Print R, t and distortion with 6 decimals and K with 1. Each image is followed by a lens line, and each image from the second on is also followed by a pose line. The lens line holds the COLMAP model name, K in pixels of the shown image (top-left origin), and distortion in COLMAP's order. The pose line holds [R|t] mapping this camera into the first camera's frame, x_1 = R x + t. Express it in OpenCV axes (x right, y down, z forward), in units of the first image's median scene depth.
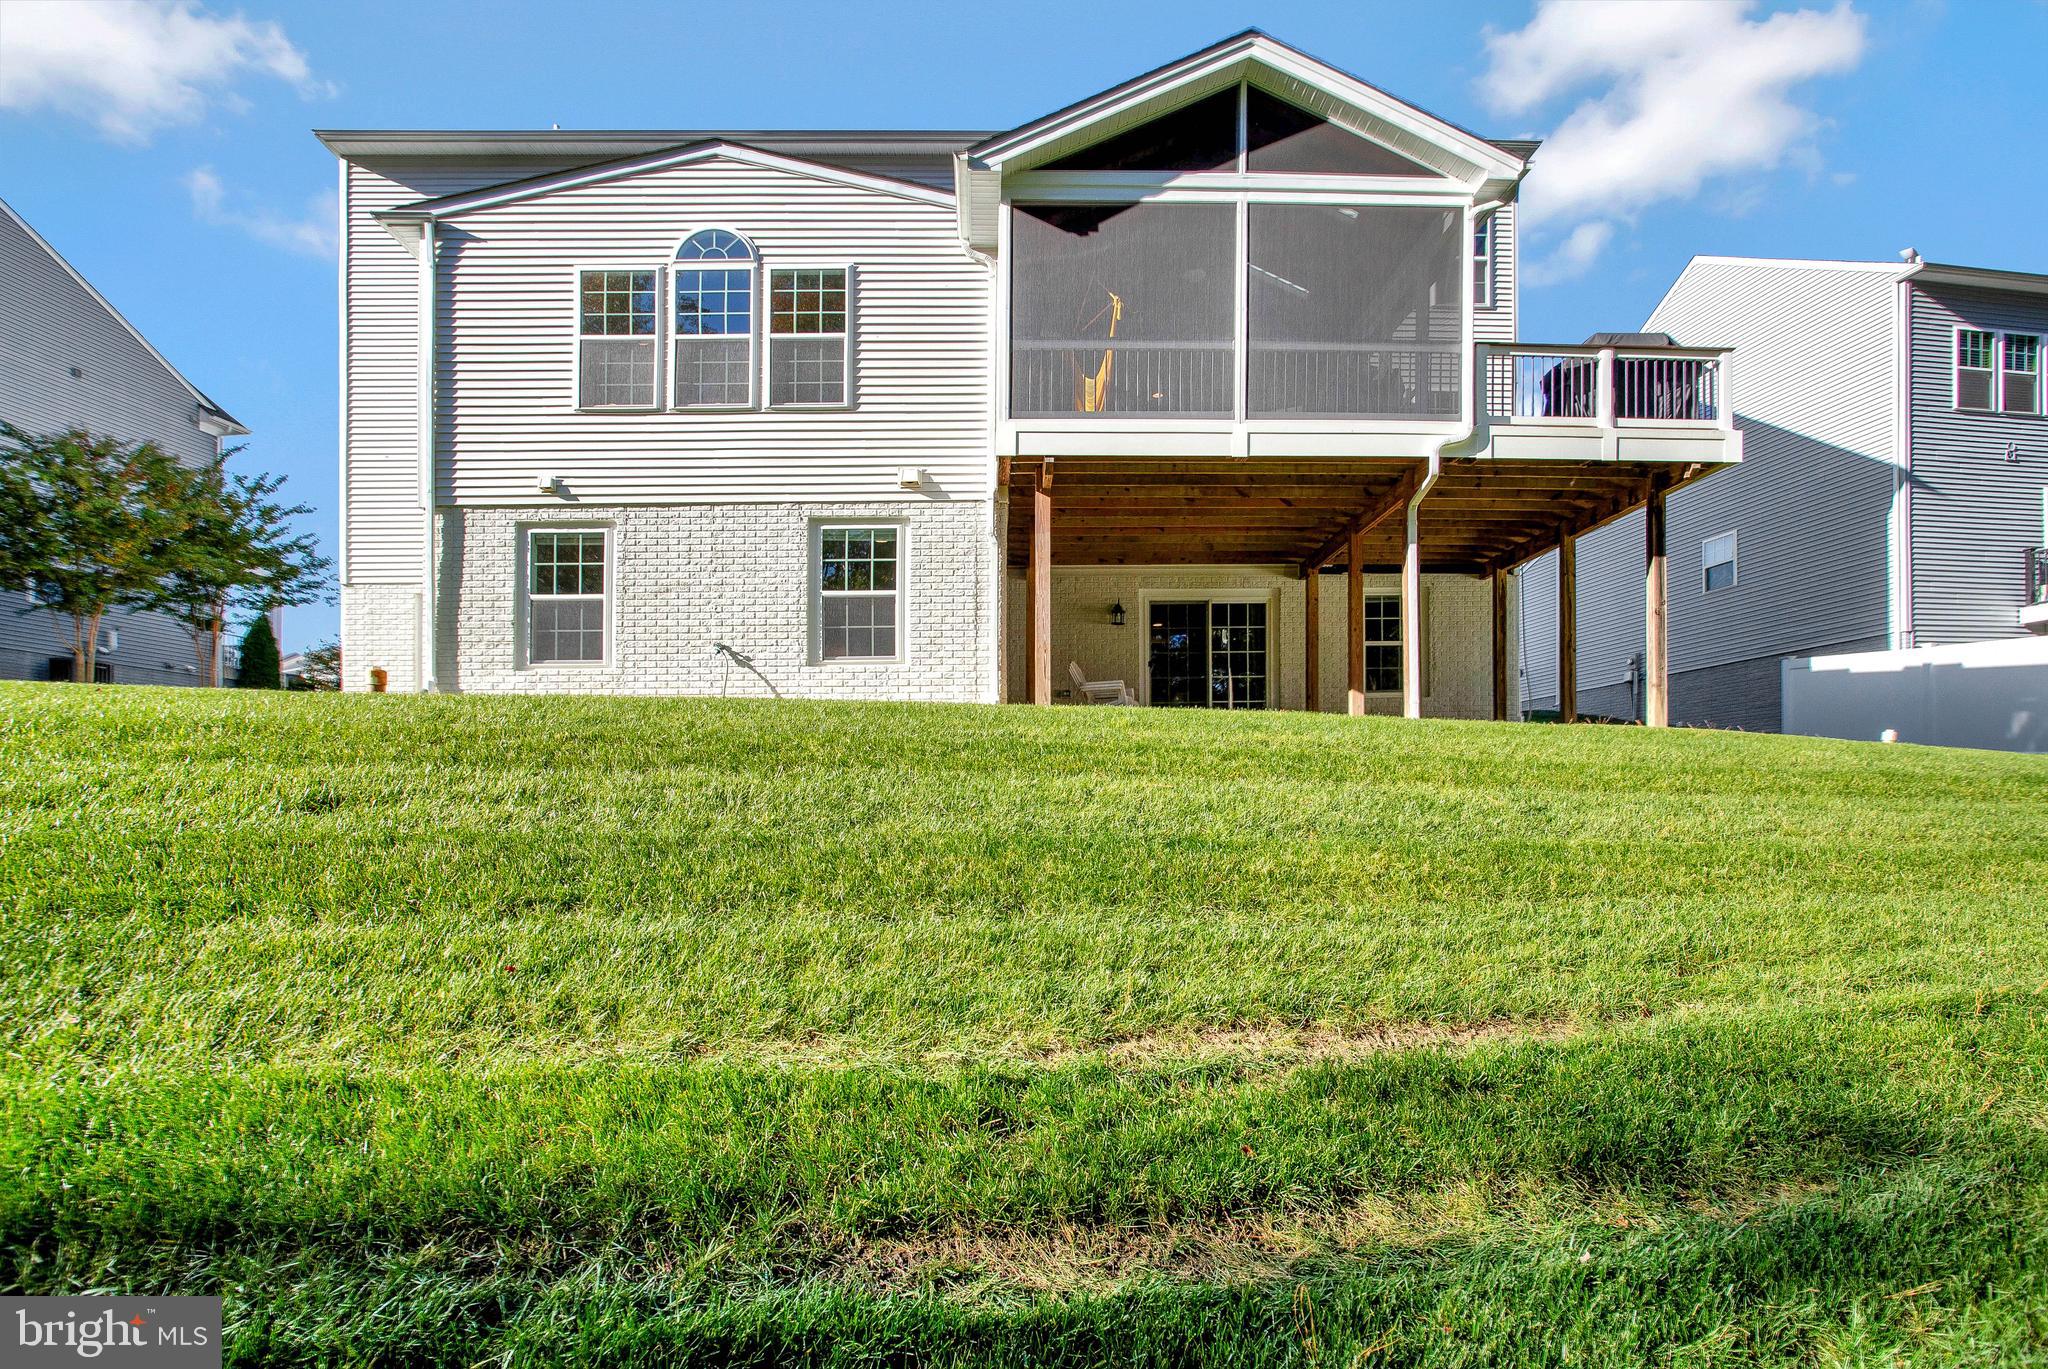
lens RADIAL K [[999.0, 0, 1020.4], [0, 999.0, 700.1], [0, 0, 1]] dist [-0.028334, 0.000376]
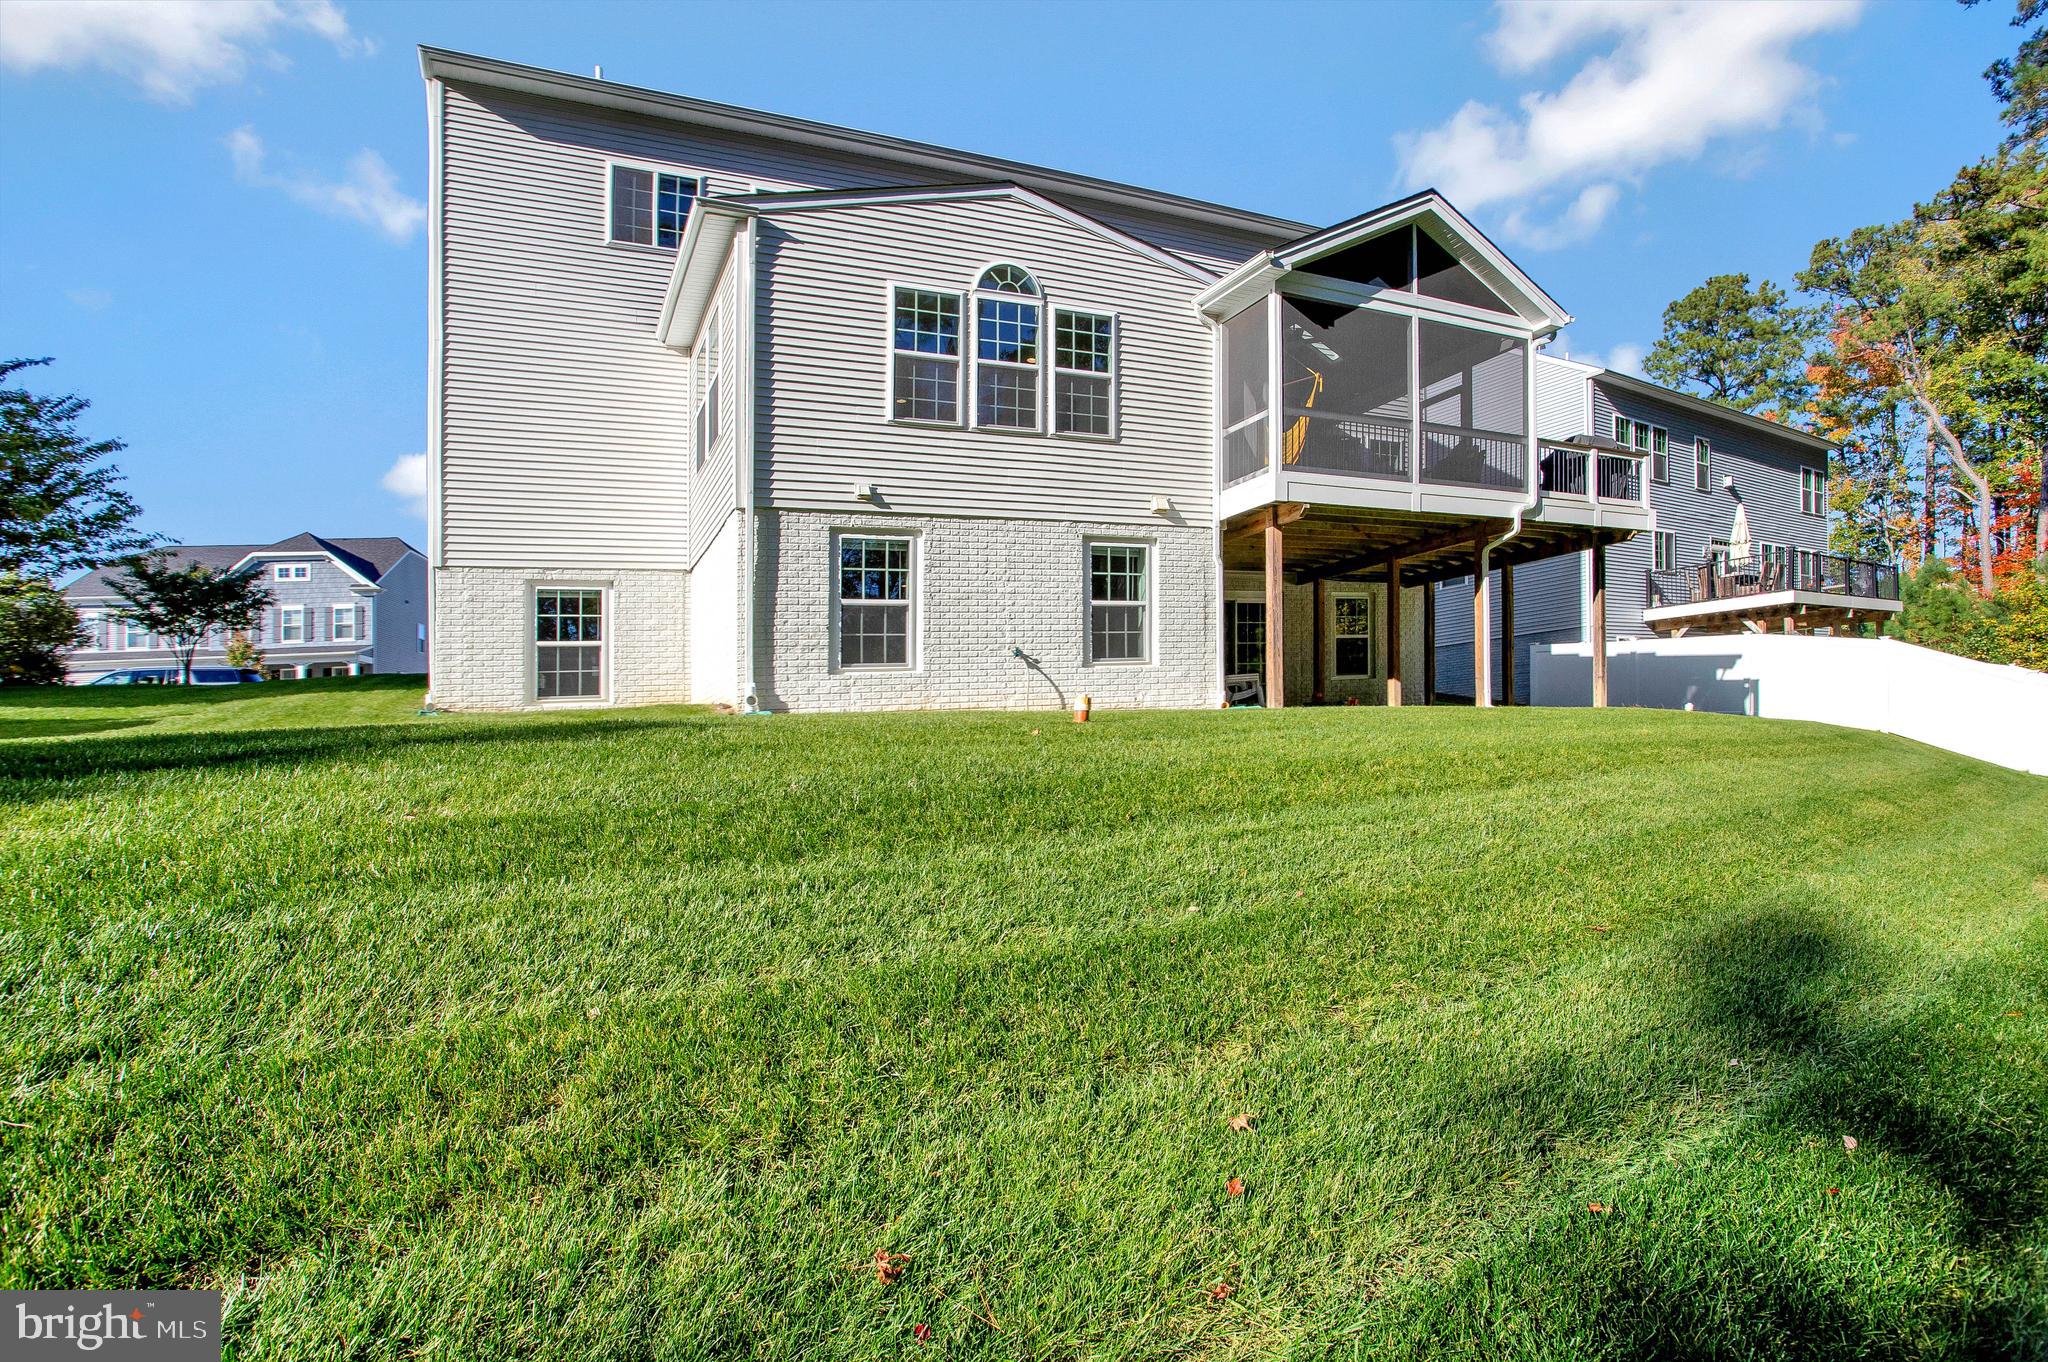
lens RADIAL K [[1014.8, 0, 1024.0], [0, 1014.8, 681.0], [0, 0, 1]] dist [-0.057539, 0.000102]
pose [[0.918501, -0.012189, 0.395232, -0.732000], [0.001897, 0.999649, 0.026420, -0.049707], [-0.395415, -0.023517, 0.918201, -0.024884]]
